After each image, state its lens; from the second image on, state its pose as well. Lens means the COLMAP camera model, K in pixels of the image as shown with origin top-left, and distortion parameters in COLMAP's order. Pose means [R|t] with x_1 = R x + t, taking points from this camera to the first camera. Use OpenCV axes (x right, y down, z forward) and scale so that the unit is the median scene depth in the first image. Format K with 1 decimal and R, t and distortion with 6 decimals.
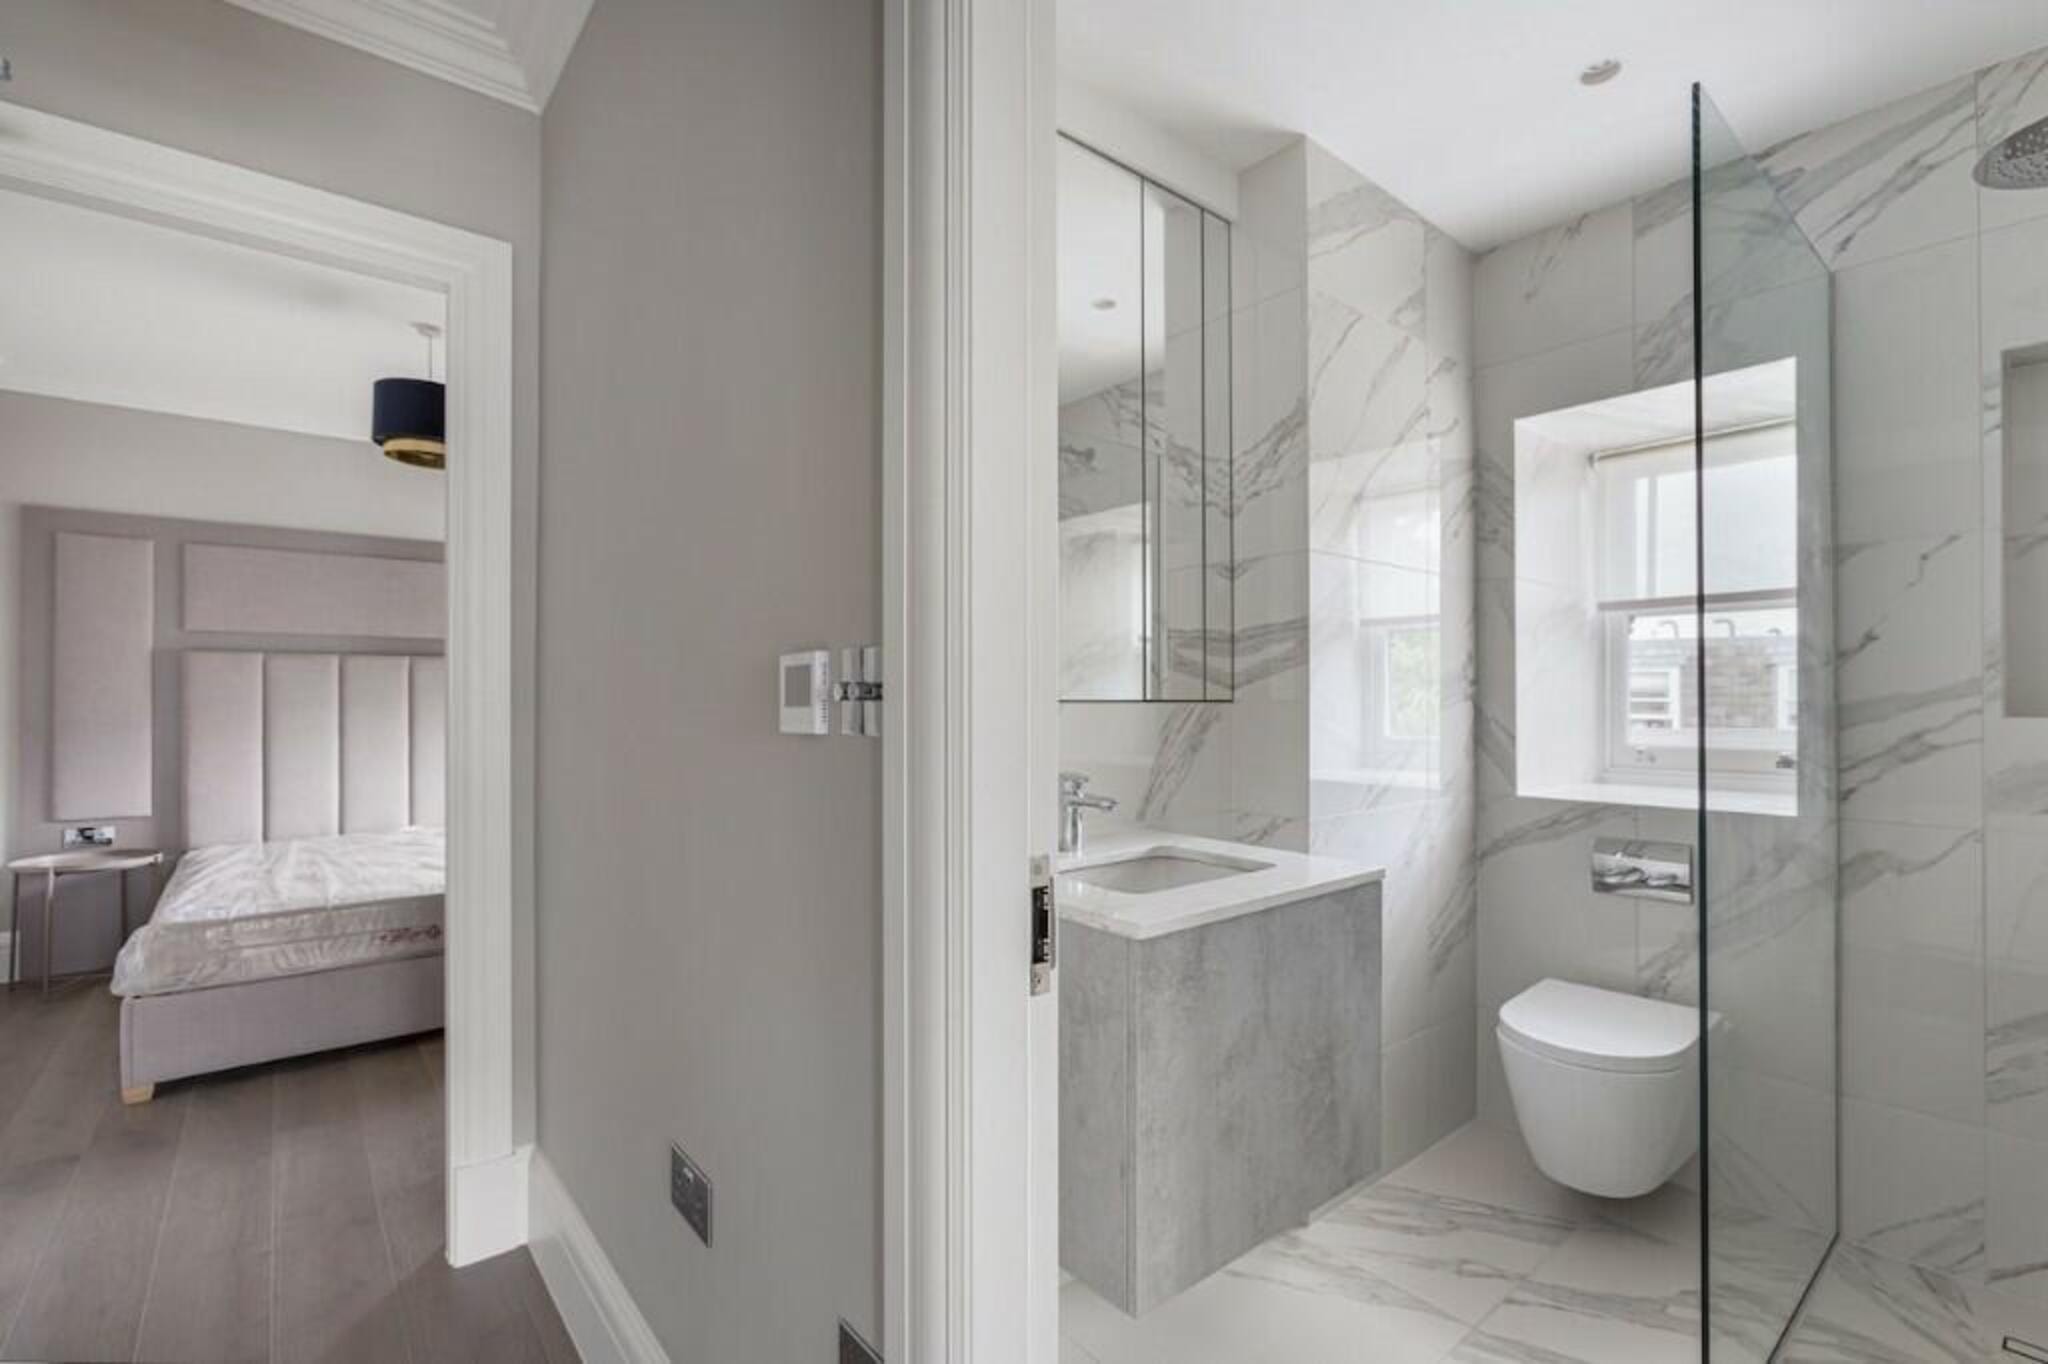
lens RADIAL K [[924.9, 0, 1039.5], [0, 924.9, 692.9], [0, 0, 1]] dist [-0.001775, -0.000287]
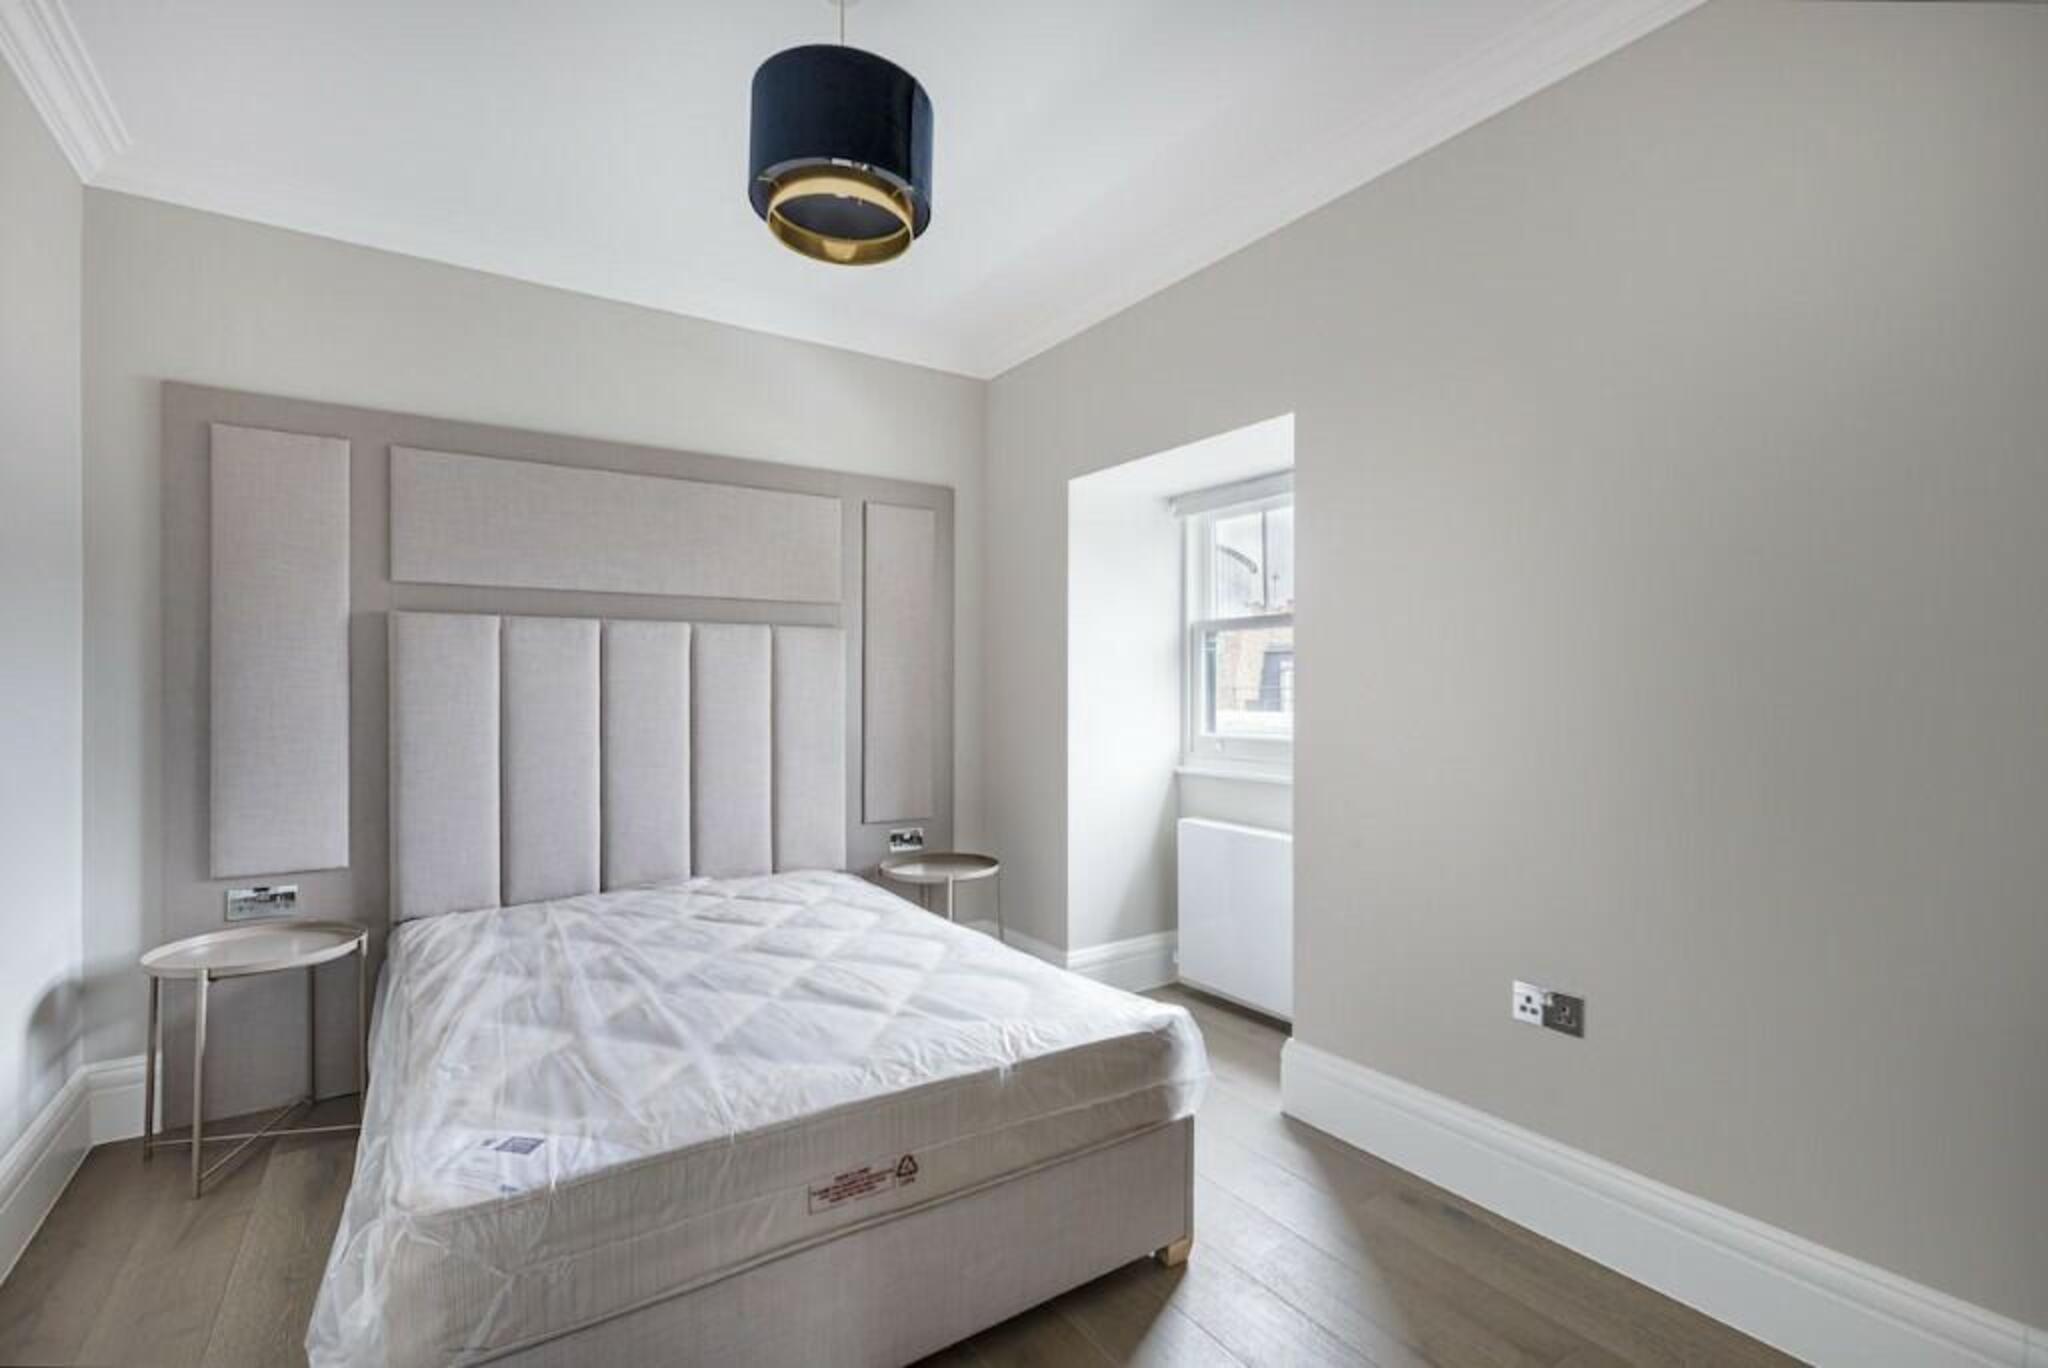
lens RADIAL K [[936.3, 0, 1024.0], [0, 936.3, 684.0], [0, 0, 1]] dist [0.002488, 0.000562]
pose [[0.993241, 0.000865, -0.116063, -0.424080], [-0.000129, 0.999980, 0.006345, 0.001174], [0.116066, -0.006287, 0.993222, 0.411380]]
